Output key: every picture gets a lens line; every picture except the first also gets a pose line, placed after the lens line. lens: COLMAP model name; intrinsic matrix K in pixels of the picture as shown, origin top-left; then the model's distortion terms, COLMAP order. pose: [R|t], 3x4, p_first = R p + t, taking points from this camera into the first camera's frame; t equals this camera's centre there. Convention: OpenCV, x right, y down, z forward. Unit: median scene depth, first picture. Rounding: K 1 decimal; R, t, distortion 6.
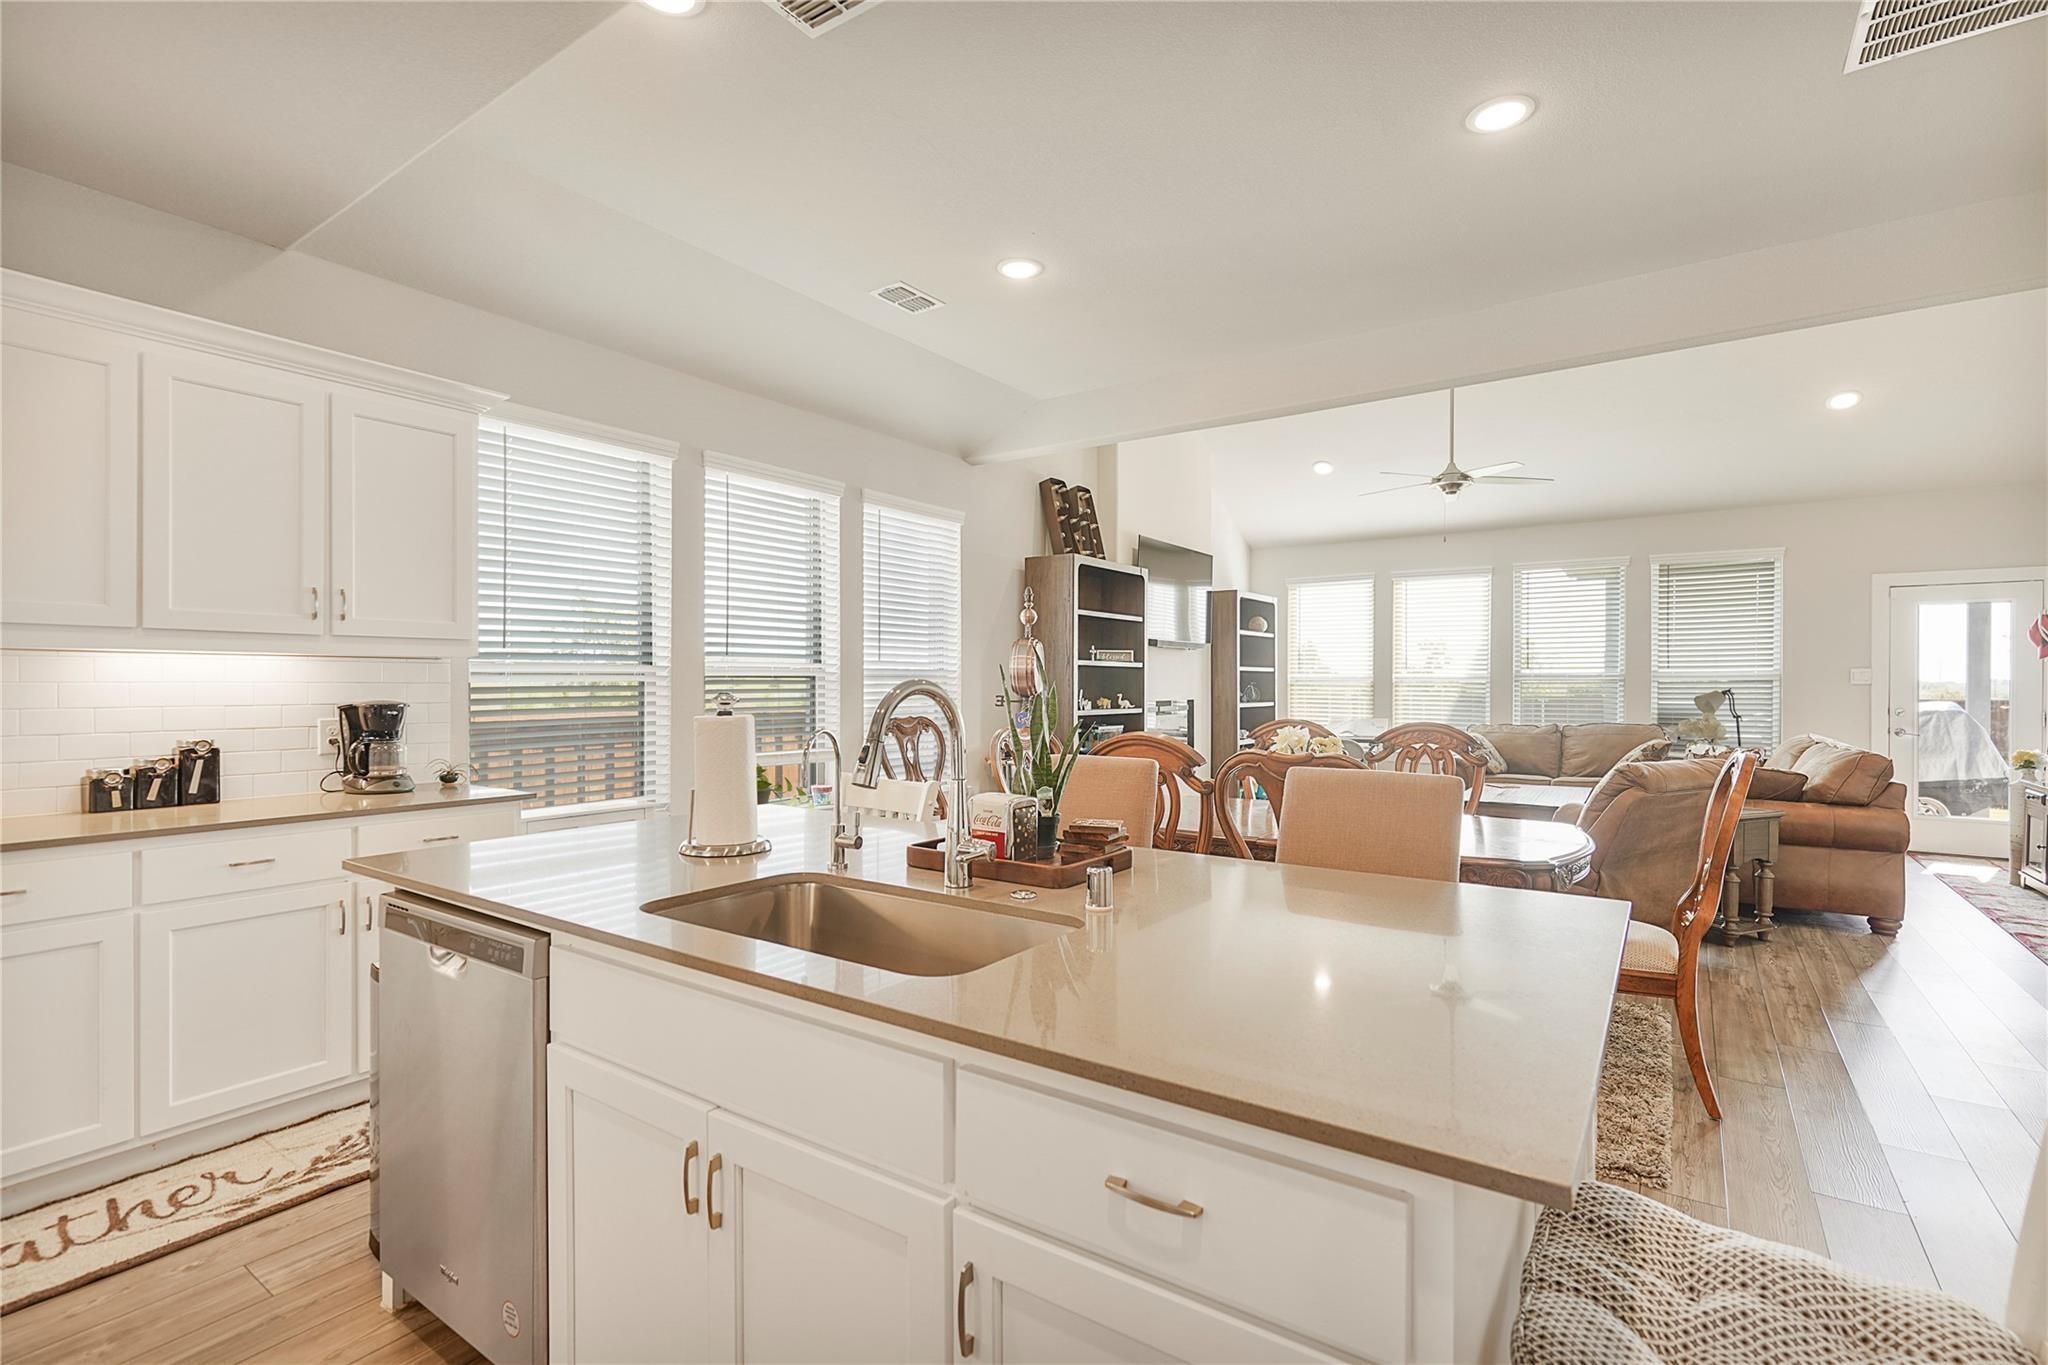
lens RADIAL K [[954.2, 0, 1022.2], [0, 954.2, 685.5], [0, 0, 1]] dist [0.000123, 0.005904]
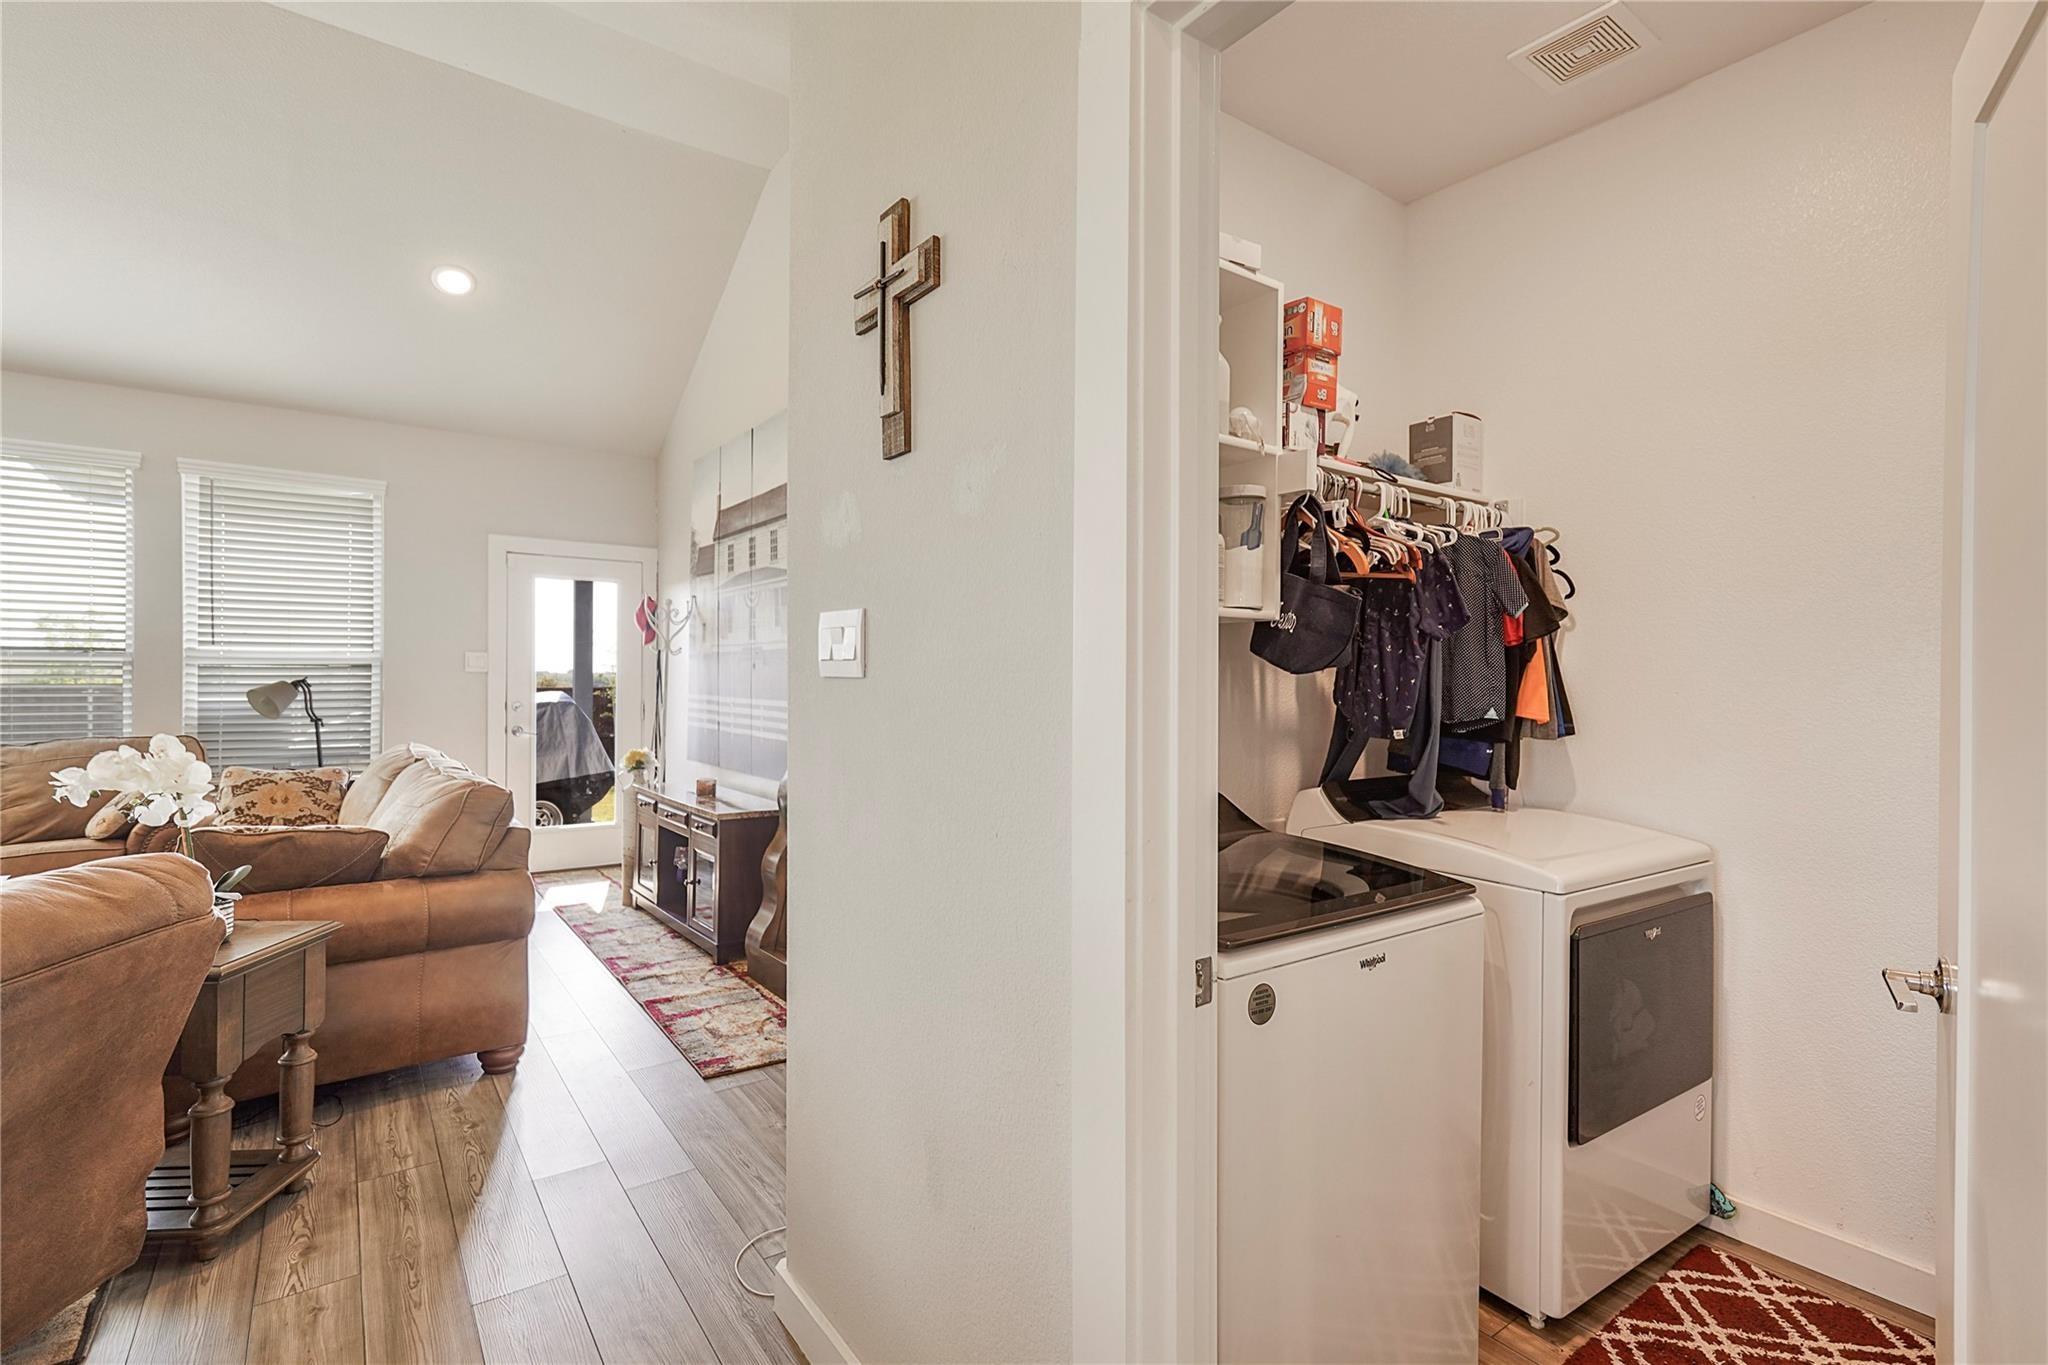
lens RADIAL K [[954.2, 0, 1022.2], [0, 954.2, 685.5], [0, 0, 1]] dist [0.000123, 0.005904]
pose [[0.331888, -0.007882, 0.943286, 0.402673], [-0.005094, 0.999936, 0.010147, -0.000585], [-0.943305, -0.008172, 0.331826, 0.447998]]
